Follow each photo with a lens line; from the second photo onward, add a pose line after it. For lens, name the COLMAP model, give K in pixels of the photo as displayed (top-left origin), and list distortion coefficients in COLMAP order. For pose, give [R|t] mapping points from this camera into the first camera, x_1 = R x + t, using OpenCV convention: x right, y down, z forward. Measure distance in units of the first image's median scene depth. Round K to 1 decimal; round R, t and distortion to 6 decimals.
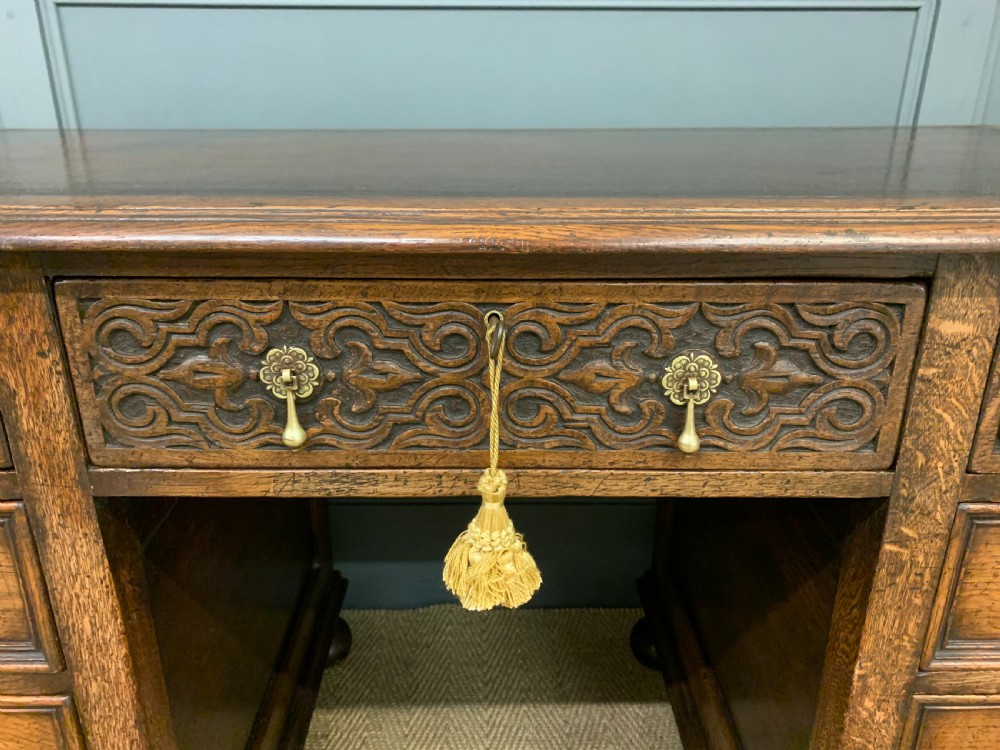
lens RADIAL K [[762.8, 0, 489.8], [0, 762.8, 378.5], [0, 0, 1]] dist [0.027832, -0.028430]
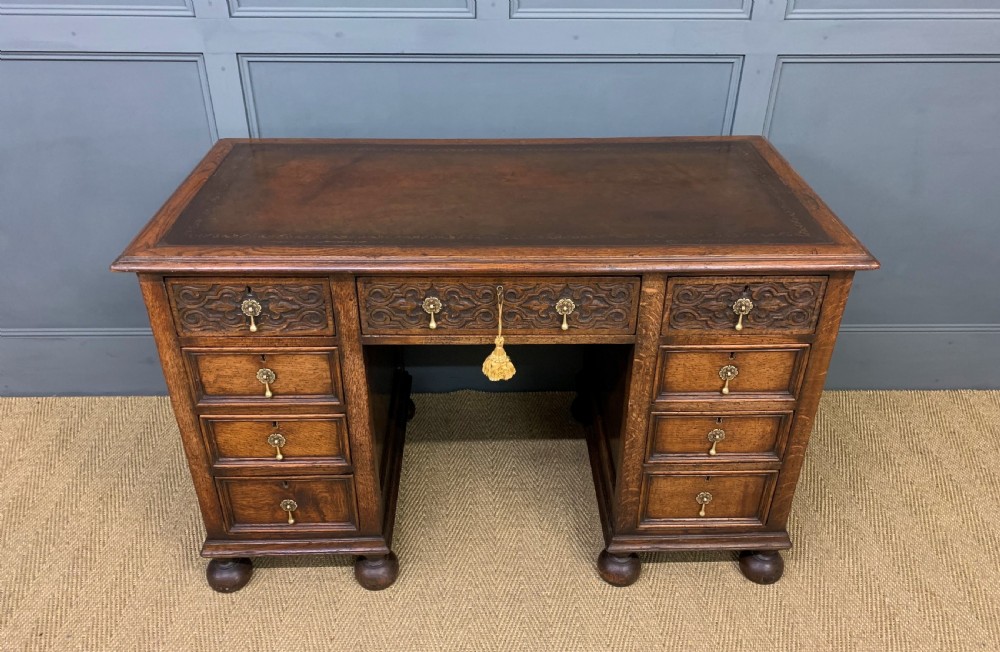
lens RADIAL K [[763.9, 0, 495.8], [0, 763.9, 329.5], [0, 0, 1]] dist [0.043291, -0.040909]
pose [[0.999790, -0.004671, 0.019950, -0.069985], [0.000876, 0.982524, 0.186135, -0.459495], [-0.020471, -0.186078, 0.982322, -1.919997]]
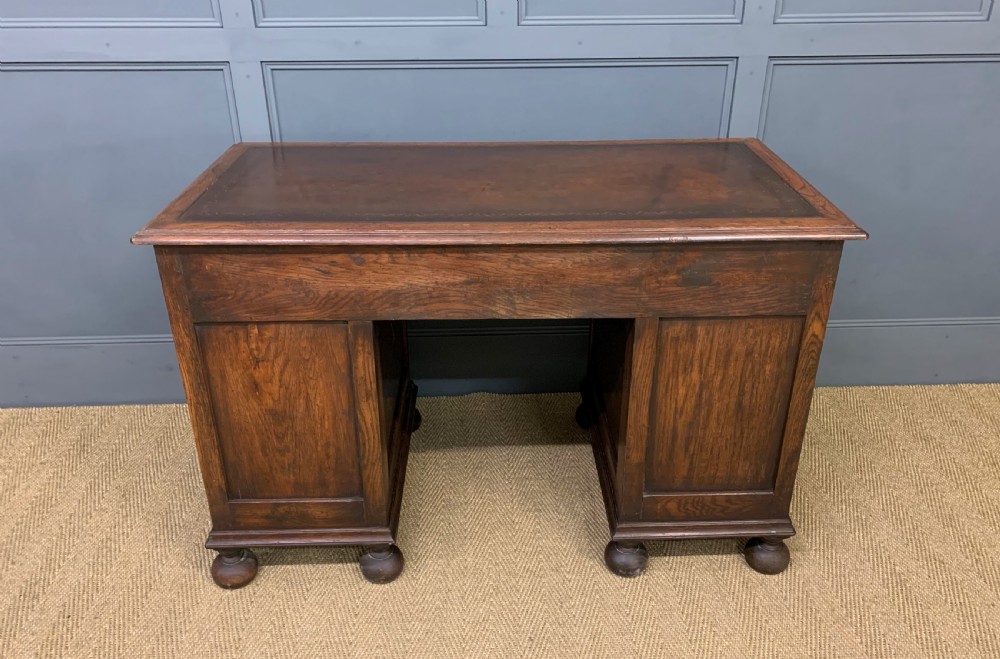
lens RADIAL K [[779.3, 0, 507.8], [0, 779.3, 337.1], [0, 0, 1]] dist [0.026778, -0.019386]
pose [[0.999206, -0.021729, 0.033391, -0.145206], [0.017675, 0.992945, 0.117250, -0.113375], [-0.035703, -0.116567, 0.992541, -2.190732]]
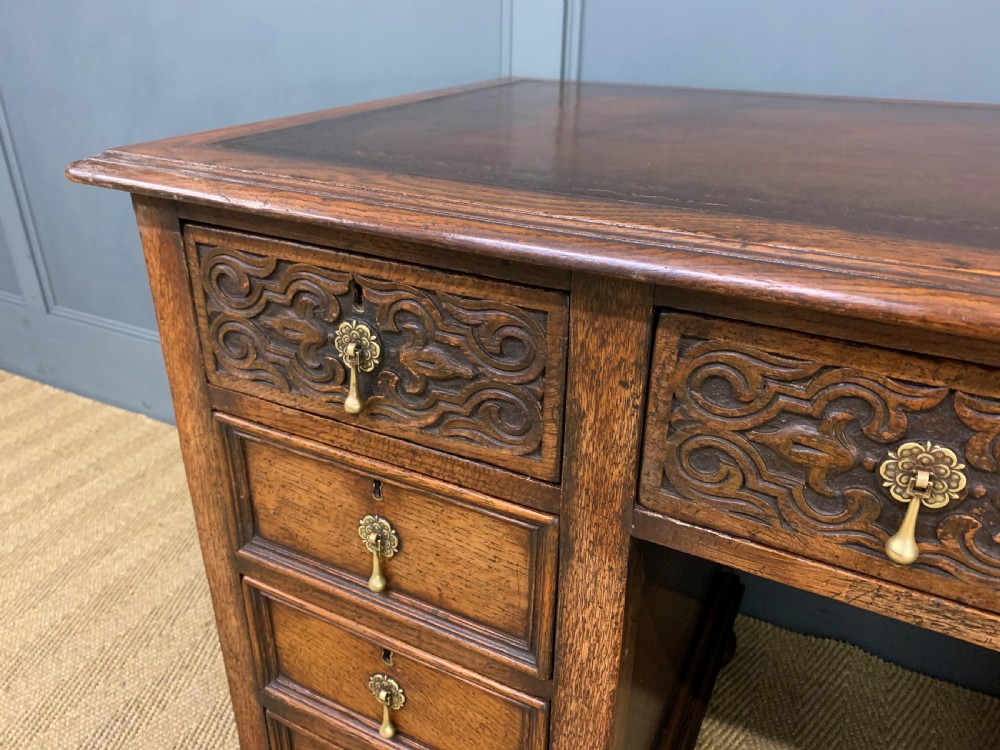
lens RADIAL K [[762.8, 0, 500.1], [0, 762.8, 372.3], [0, 0, 1]] dist [0.027832, -0.028430]
pose [[0.888765, 0.210454, -0.407192, -0.338611], [-0.178333, 0.977135, 0.115781, -0.119146], [0.422248, -0.030286, 0.905974, 0.116762]]
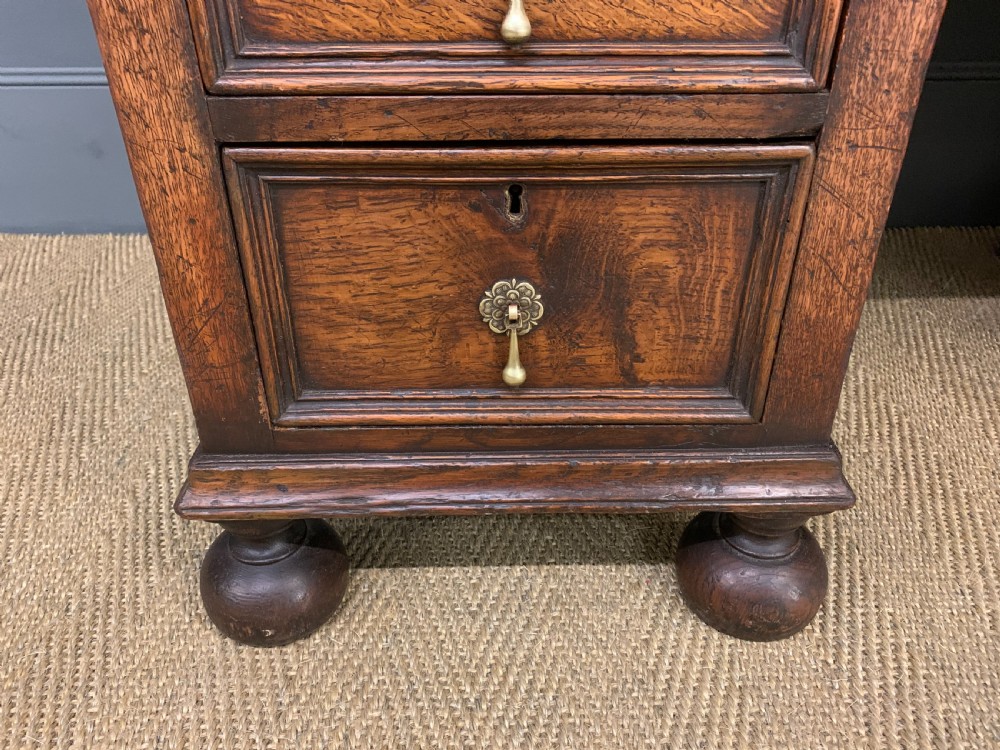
lens RADIAL K [[762.8, 0, 495.1], [0, 762.8, 370.1], [0, 0, 1]] dist [0.027832, -0.028430]
pose [[0.999978, -0.006561, -0.000708, -0.957994], [0.006581, 0.983674, 0.179838, 0.877354], [-0.000484, -0.179839, 0.983696, 0.476454]]
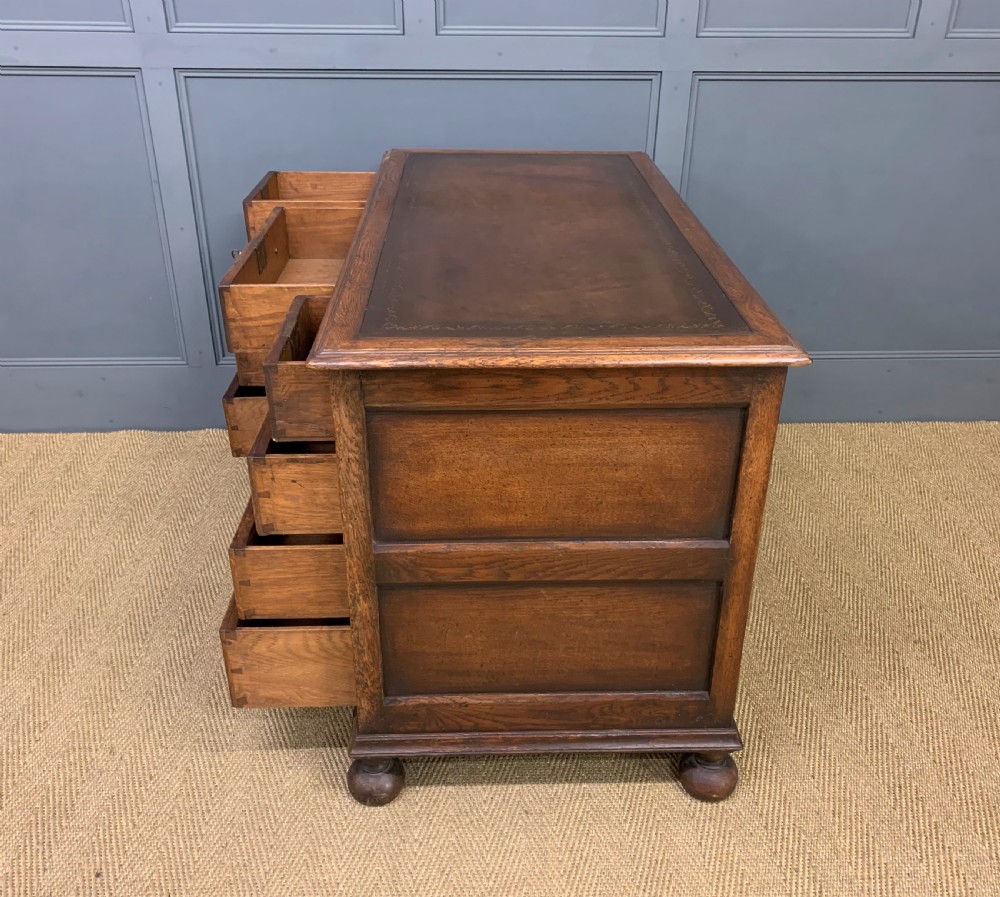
lens RADIAL K [[923.2, 0, 496.9], [0, 923.2, 449.3], [0, 0, 1]] dist [0.011800, 0.000000]
pose [[0.998930, -0.013124, 0.044348, 0.155906], [0.007252, 0.991478, 0.130075, 0.249756], [-0.045677, -0.129614, 0.990512, -2.953185]]
